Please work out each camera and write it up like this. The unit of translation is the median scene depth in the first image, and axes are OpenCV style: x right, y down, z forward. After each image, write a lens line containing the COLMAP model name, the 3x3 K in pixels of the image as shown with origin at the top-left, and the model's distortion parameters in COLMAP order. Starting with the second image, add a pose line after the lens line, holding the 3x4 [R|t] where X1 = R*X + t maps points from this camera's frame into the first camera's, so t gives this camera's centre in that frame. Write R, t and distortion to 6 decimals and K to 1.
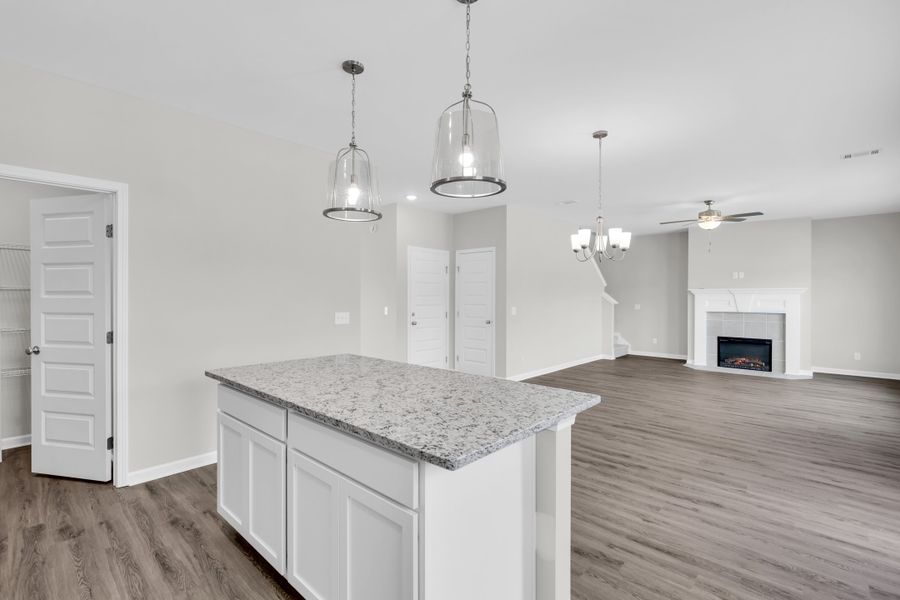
lens RADIAL K [[411.6, 0, 453.6], [0, 411.6, 297.8], [0, 0, 1]] dist [-0.000637, 0.000145]
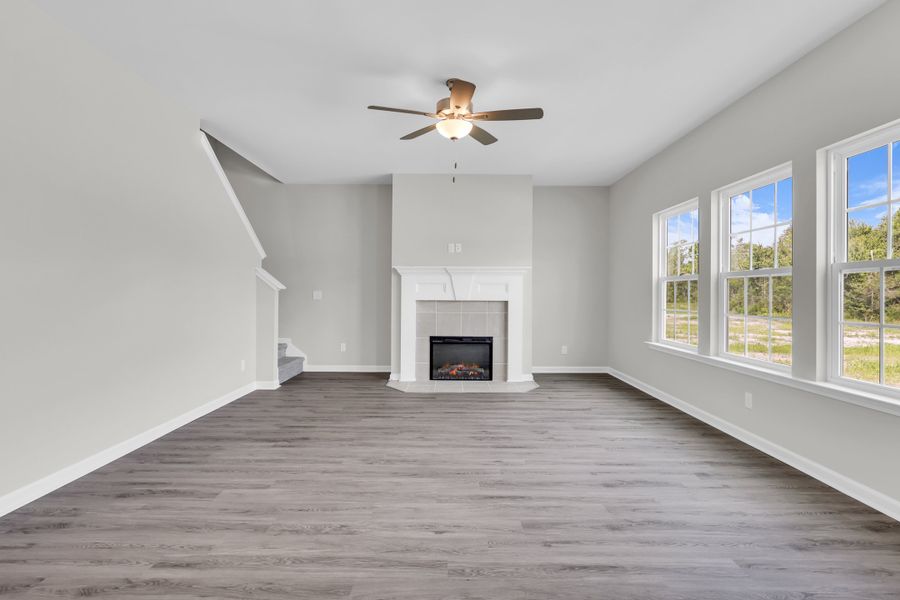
lens RADIAL K [[411.6, 0, 450.2], [0, 411.6, 292.1], [0, 0, 1]] dist [-0.000637, 0.000145]
pose [[0.738934, 0.002075, 0.673775, 0.222551], [-0.001968, 0.999998, -0.000921, 0.022795], [-0.673775, -0.000645, 0.738936, 0.513514]]
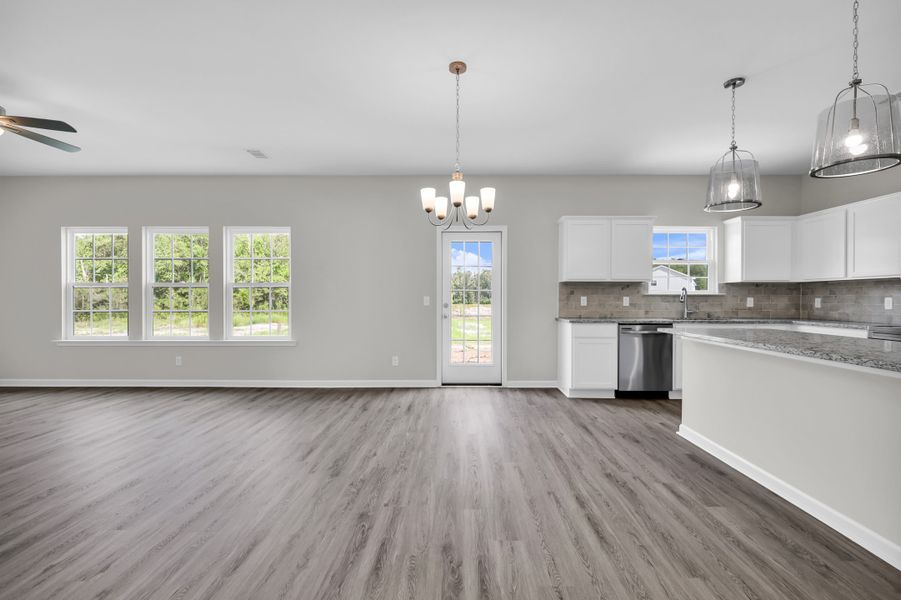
lens RADIAL K [[412.1, 0, 451.4], [0, 412.1, 292.9], [0, 0, 1]] dist [-0.000637, 0.000145]
pose [[-0.664617, 0.004394, 0.747171, -0.115874], [-0.003024, 0.999959, -0.008571, 0.021421], [-0.747178, -0.007956, -0.664576, 0.748153]]
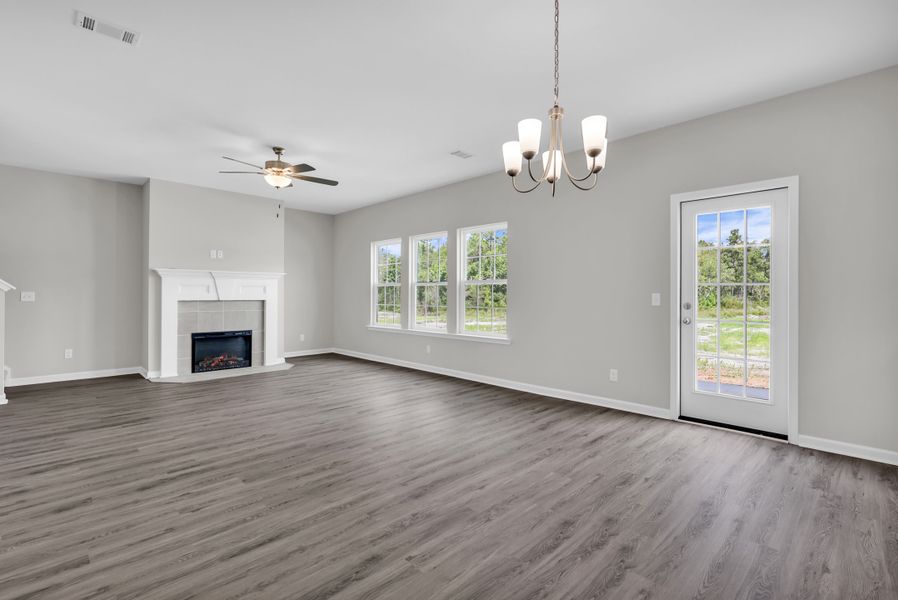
lens RADIAL K [[410.7, 0, 446.5], [0, 410.7, 295.3], [0, 0, 1]] dist [-0.000637, 0.000145]
pose [[0.055430, -0.004184, 0.998454, -0.090573], [-0.001976, 0.999989, 0.004300, 0.022279], [-0.998461, -0.002211, 0.055421, 0.539510]]
